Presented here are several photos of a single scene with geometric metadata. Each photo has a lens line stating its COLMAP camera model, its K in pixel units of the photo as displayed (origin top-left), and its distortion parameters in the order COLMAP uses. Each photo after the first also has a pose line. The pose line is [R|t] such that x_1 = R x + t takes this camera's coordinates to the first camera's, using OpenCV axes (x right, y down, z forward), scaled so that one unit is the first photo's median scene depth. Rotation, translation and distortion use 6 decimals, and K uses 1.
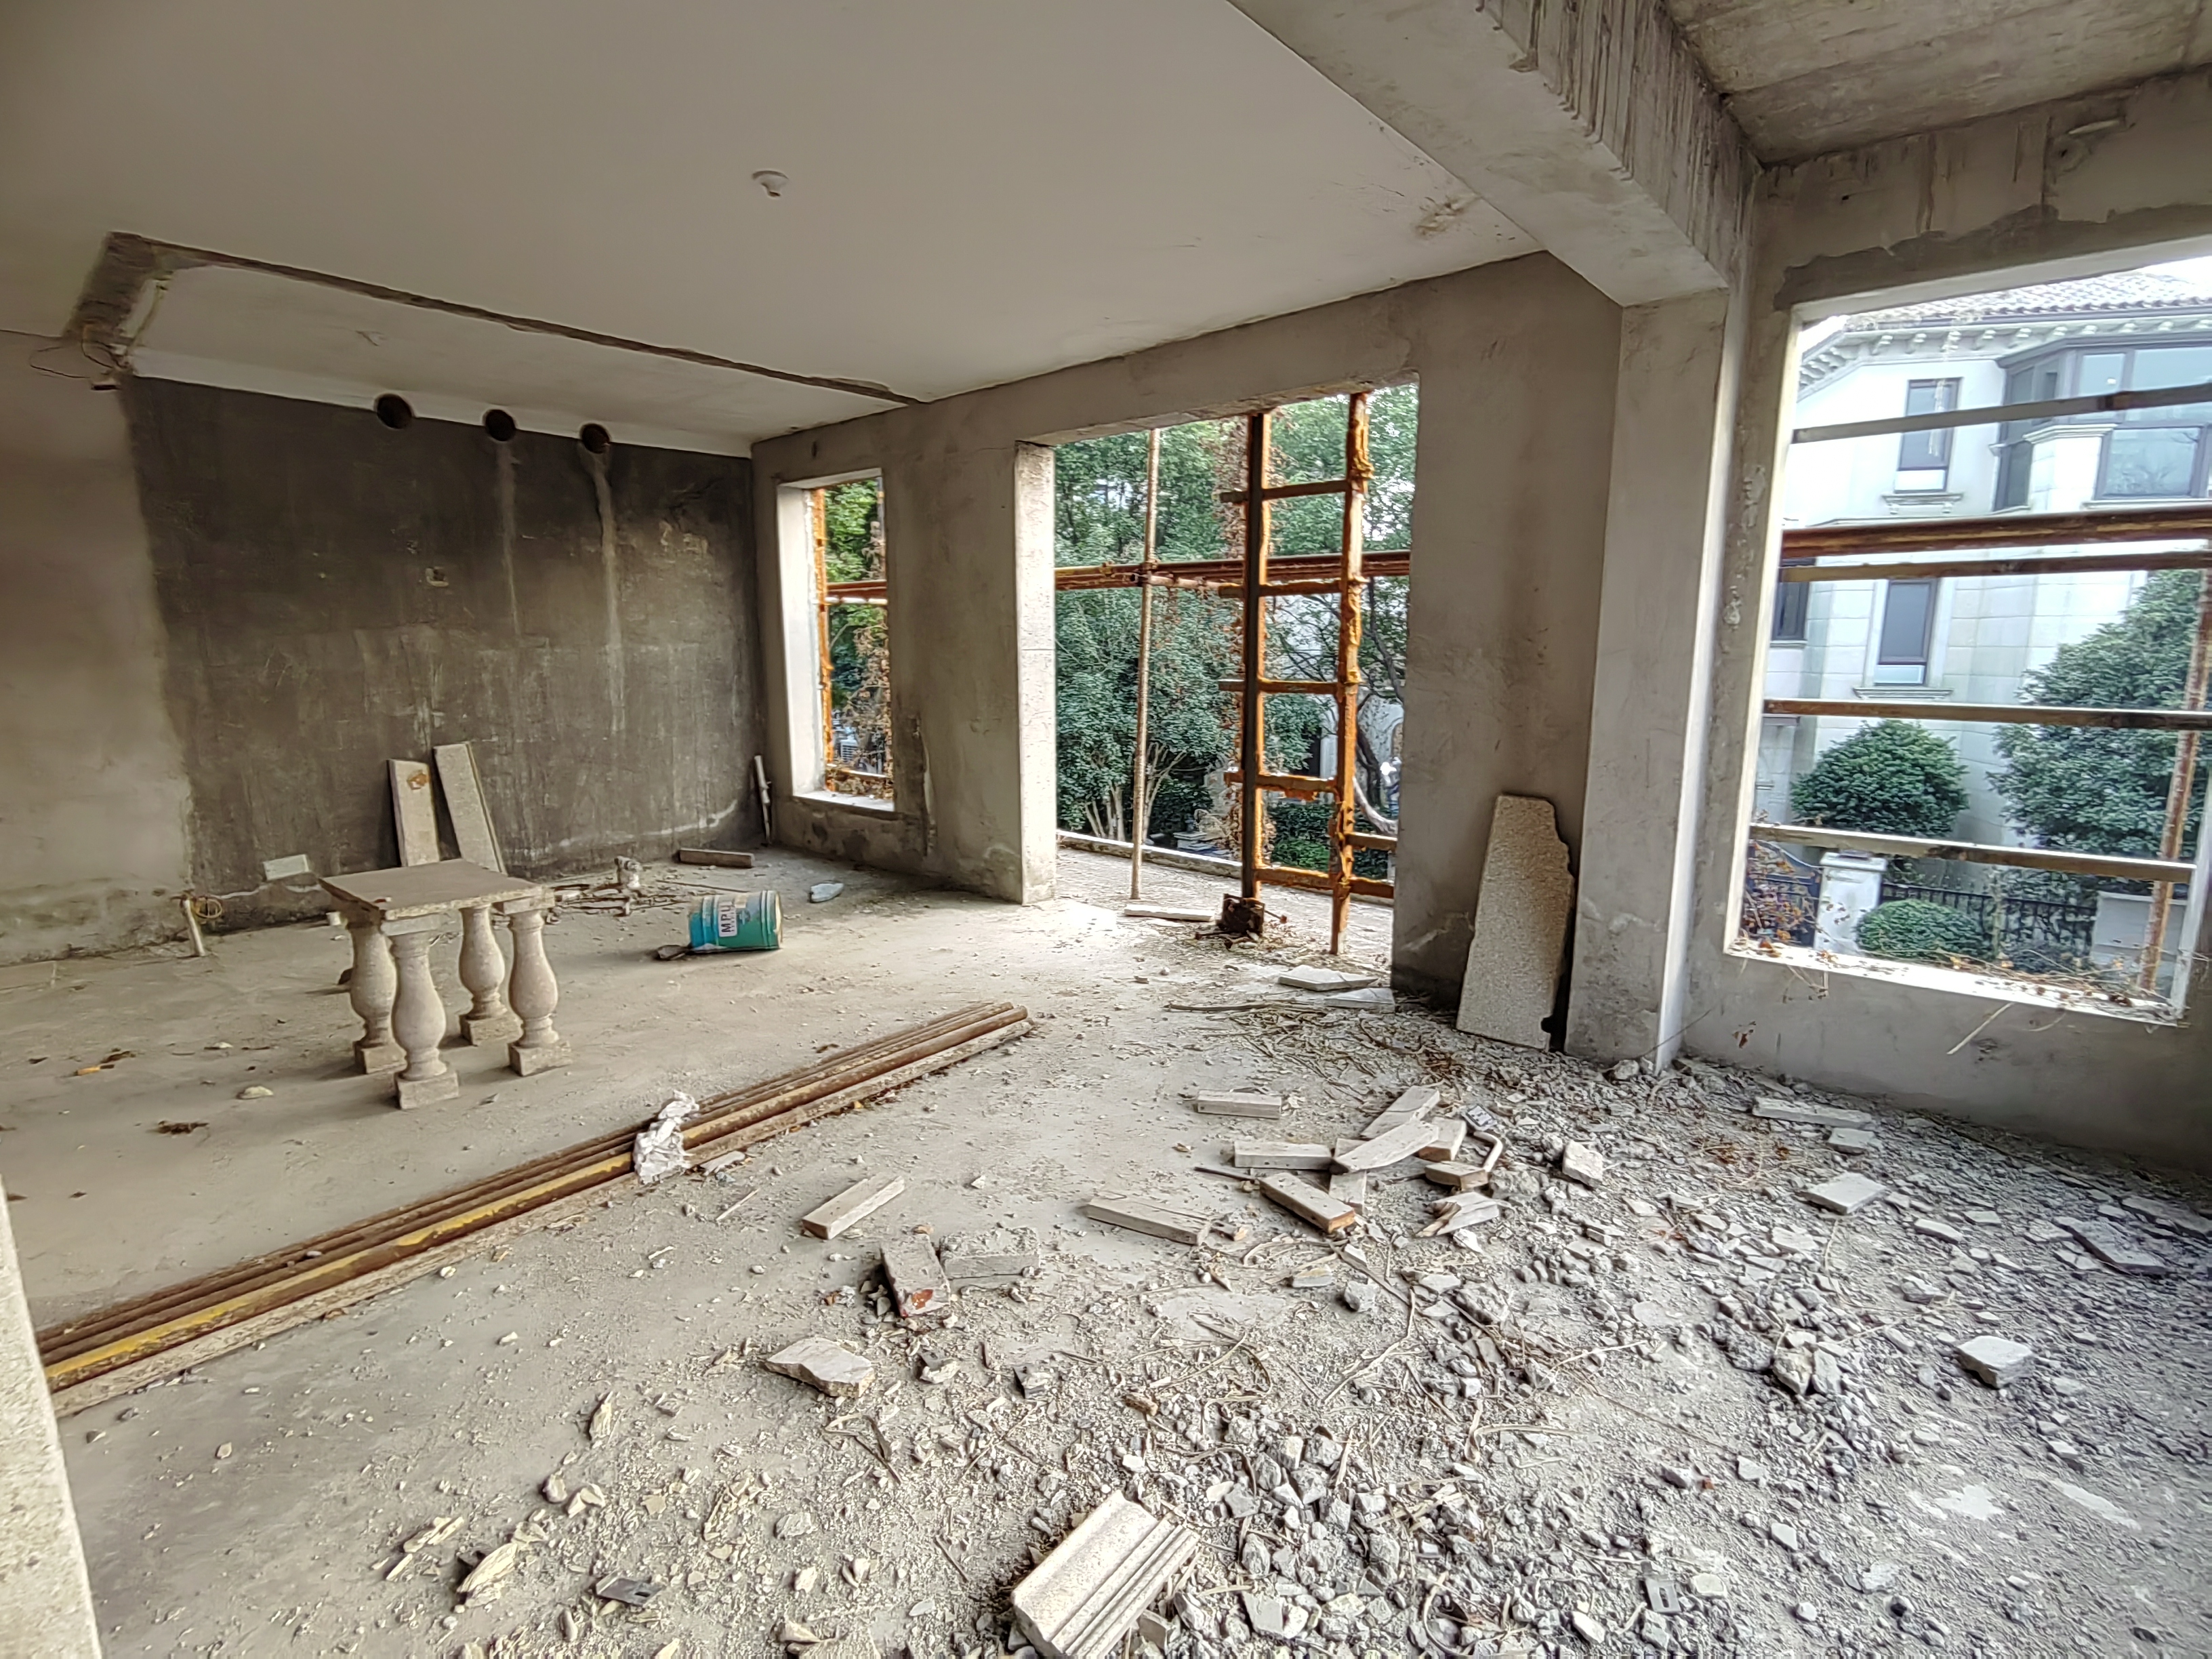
lens RADIAL K [[1040.0, 0, 1101.2], [0, 1040.0, 826.9], [0, 0, 1]] dist [-0.003000, -0.007386]
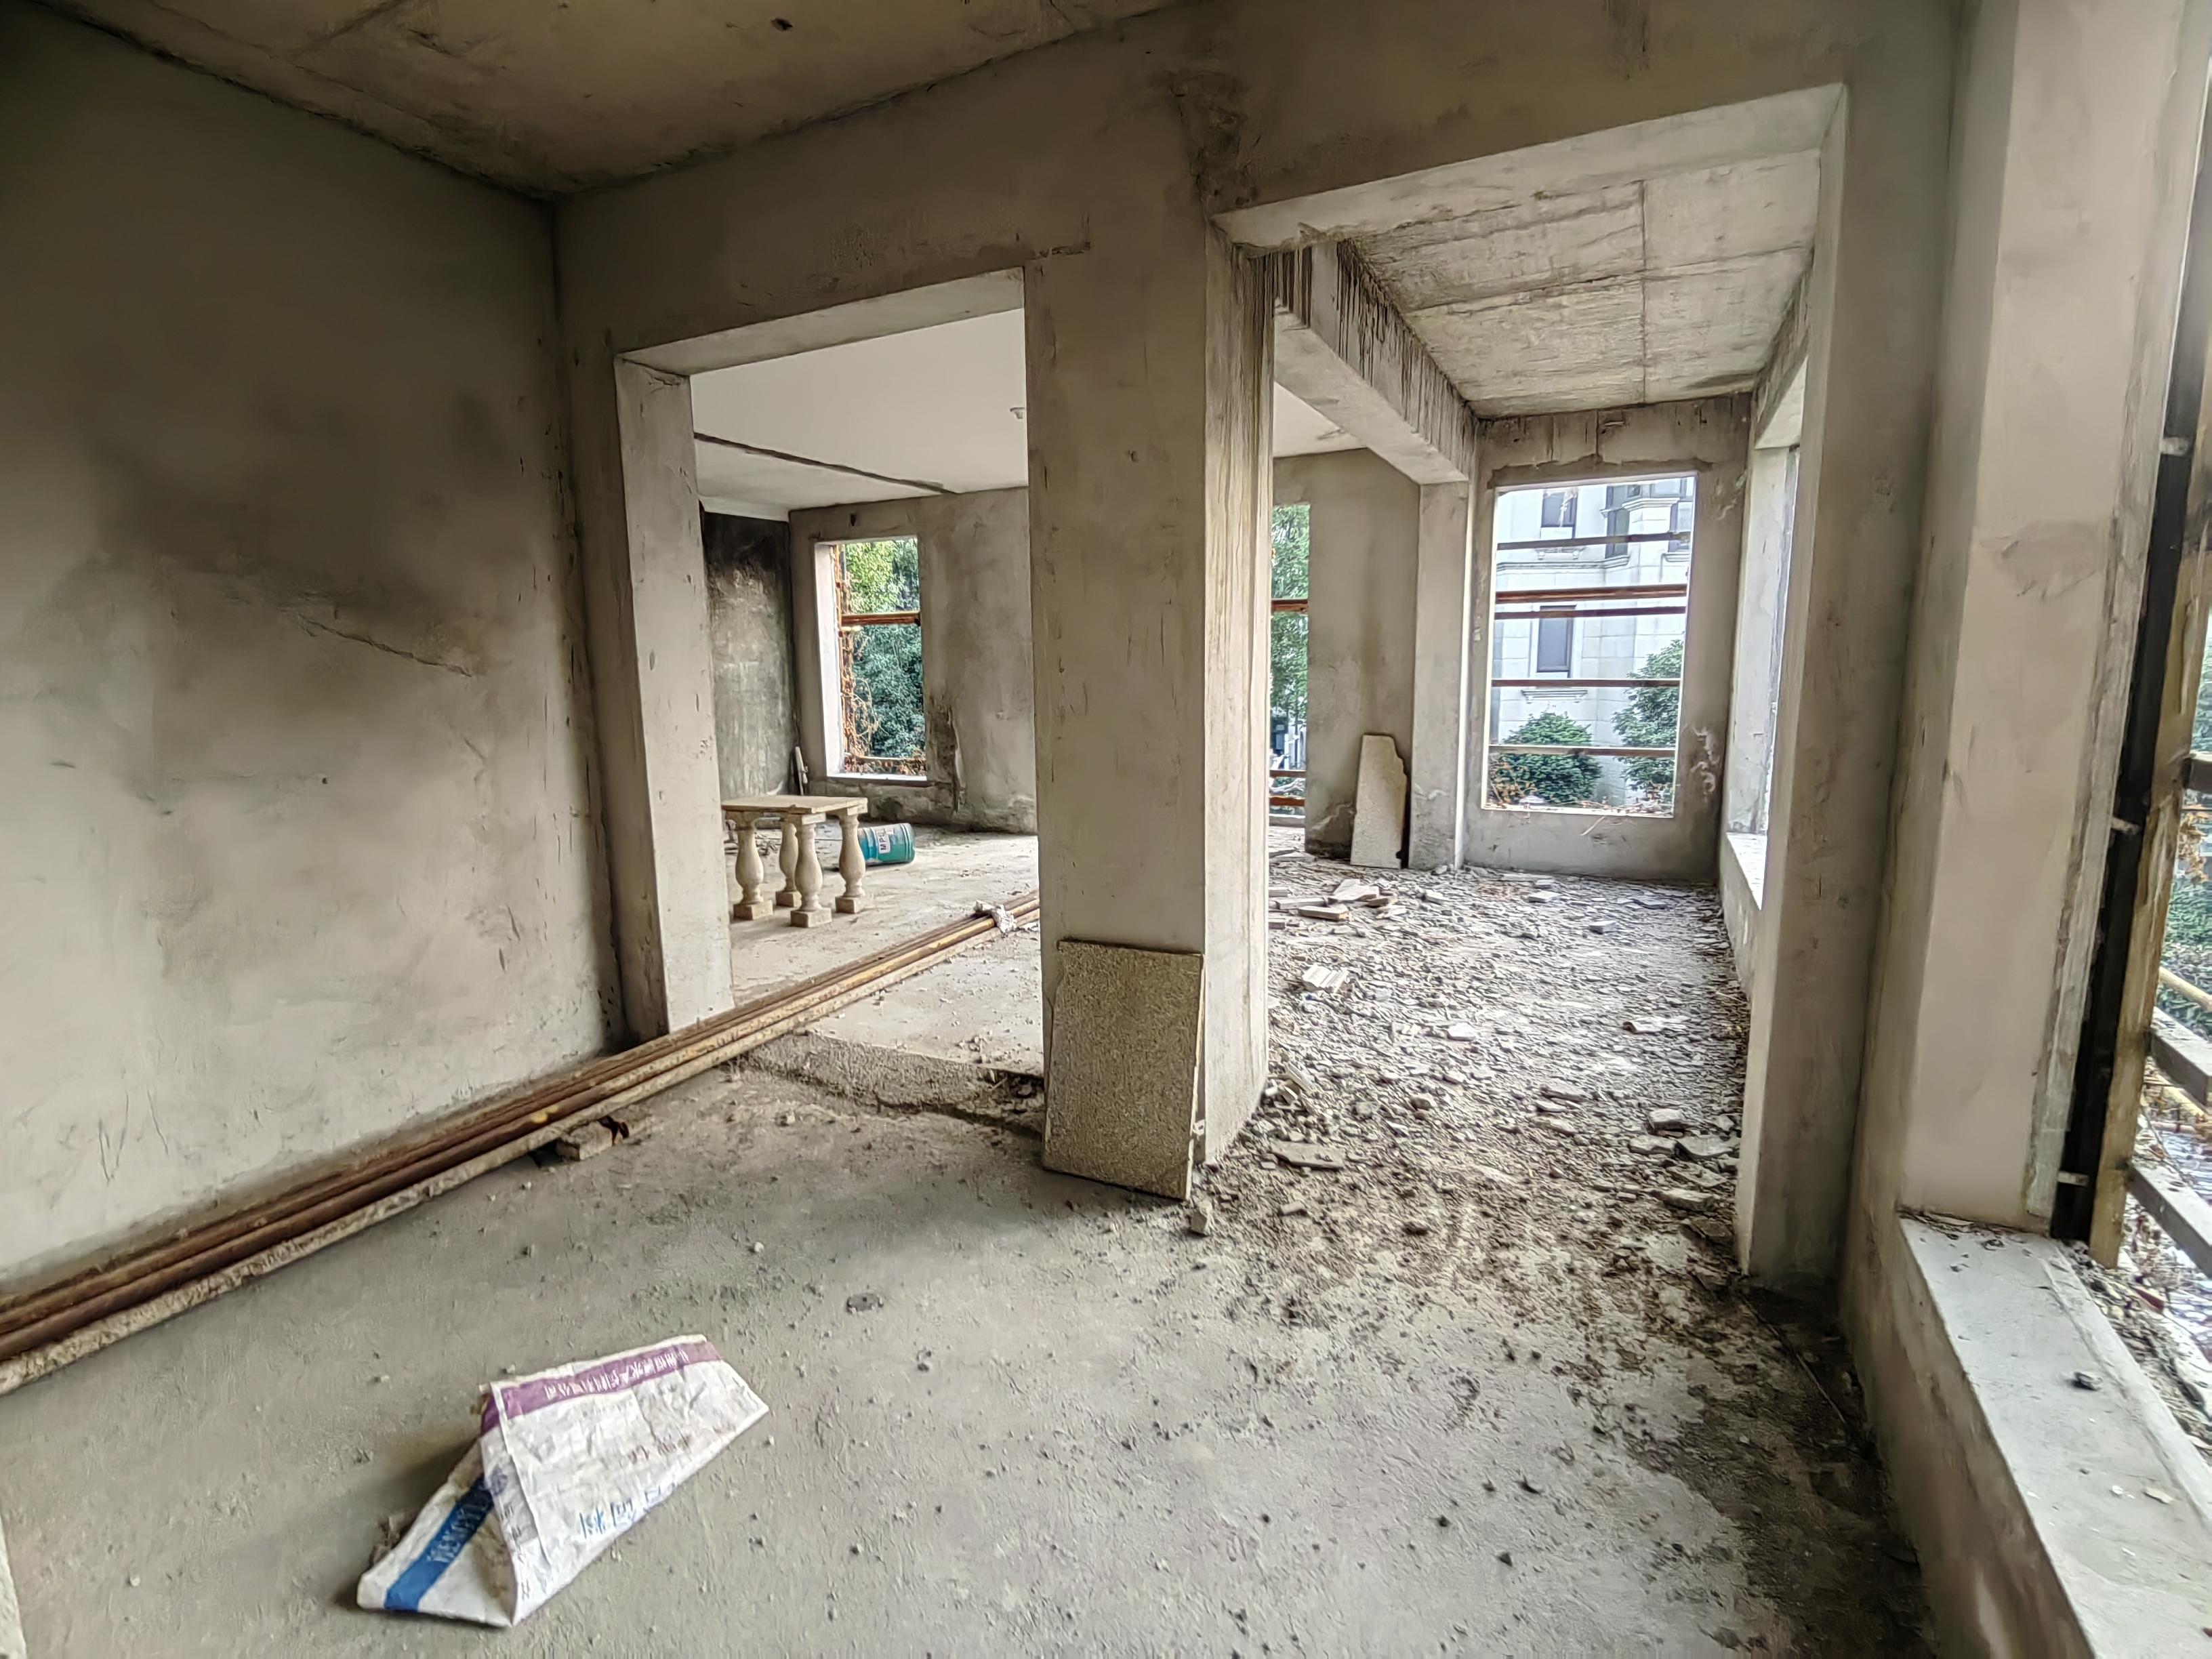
lens RADIAL K [[1040.0, 0, 1101.9], [0, 1040.0, 823.5], [0, 0, 1]] dist [-0.003000, -0.007386]
pose [[0.969841, -0.047709, 0.239024, -0.536274], [0.053652, 0.998390, -0.018419, 0.140420], [-0.237760, 0.030687, 0.970839, -0.695256]]
